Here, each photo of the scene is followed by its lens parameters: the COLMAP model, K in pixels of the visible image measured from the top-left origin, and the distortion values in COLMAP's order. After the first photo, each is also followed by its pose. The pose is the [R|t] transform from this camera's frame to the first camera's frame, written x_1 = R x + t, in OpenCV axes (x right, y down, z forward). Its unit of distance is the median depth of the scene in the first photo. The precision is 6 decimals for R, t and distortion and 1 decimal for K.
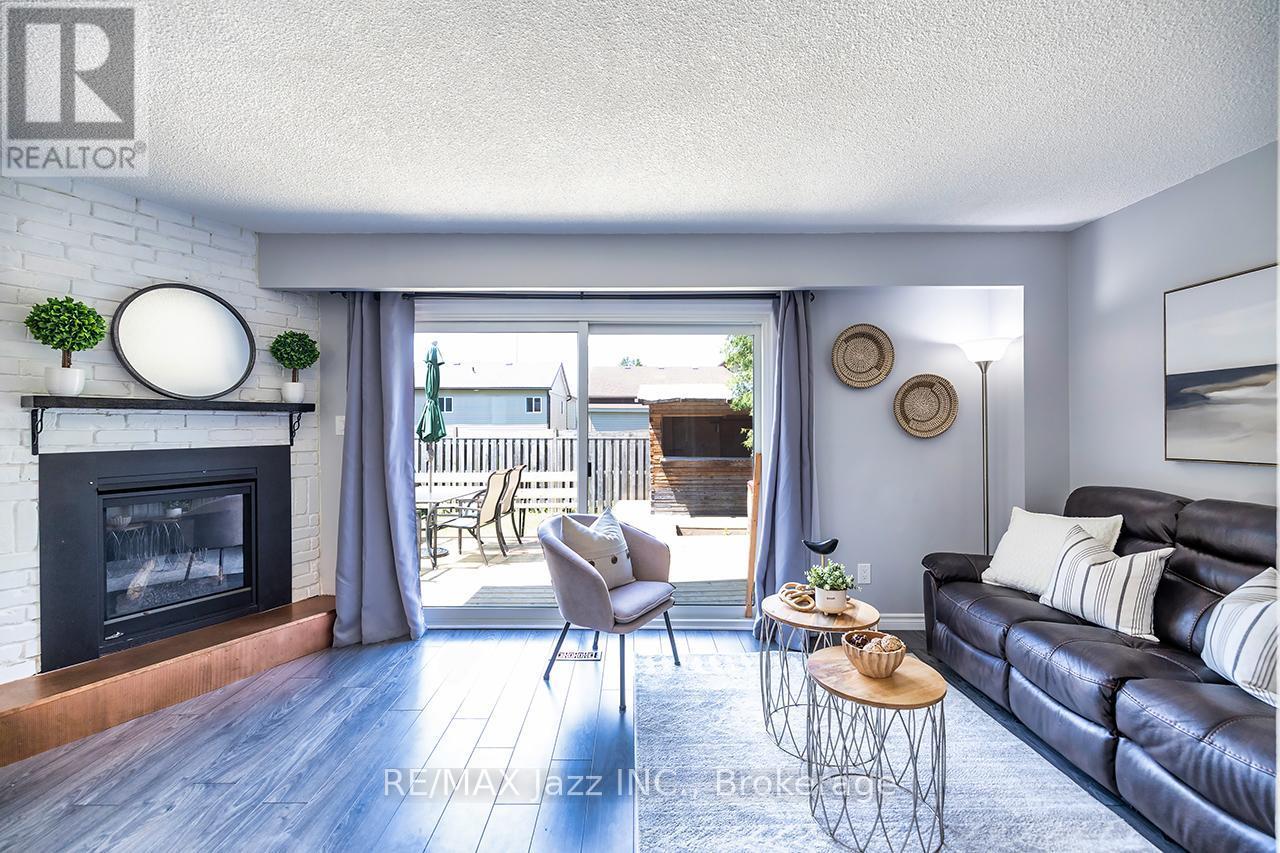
lens RADIAL K [[560.2, 0, 641.5], [0, 560.2, 422.4], [0, 0, 1]] dist [-0.004218, 0.000684]
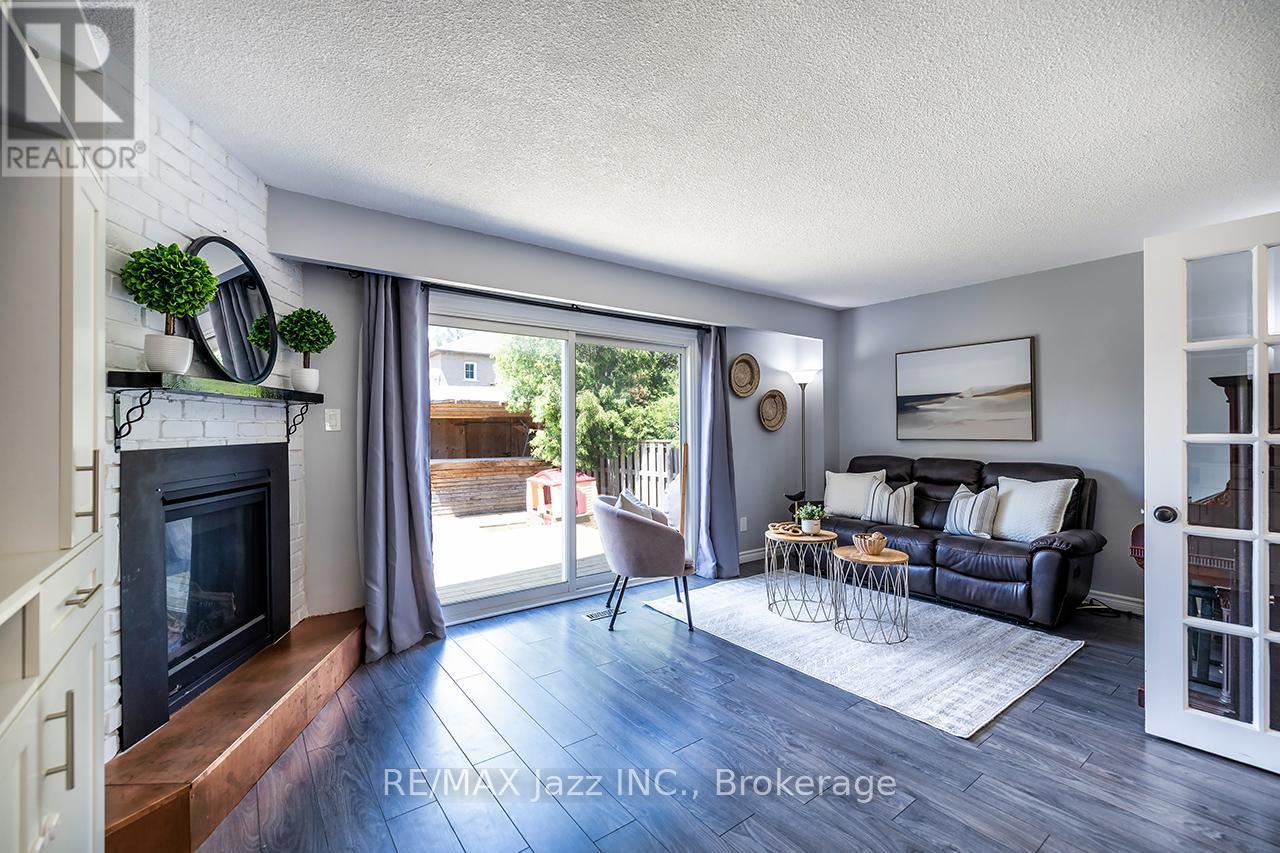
lens RADIAL K [[560.2, 0, 657.7], [0, 560.2, 428.4], [0, 0, 1]] dist [-0.004218, 0.000684]
pose [[0.785826, -0.000863, 0.618447, -0.731276], [-0.000028, 0.999999, 0.001432, 0.018950], [-0.618447, -0.001142, 0.785825, -0.007581]]
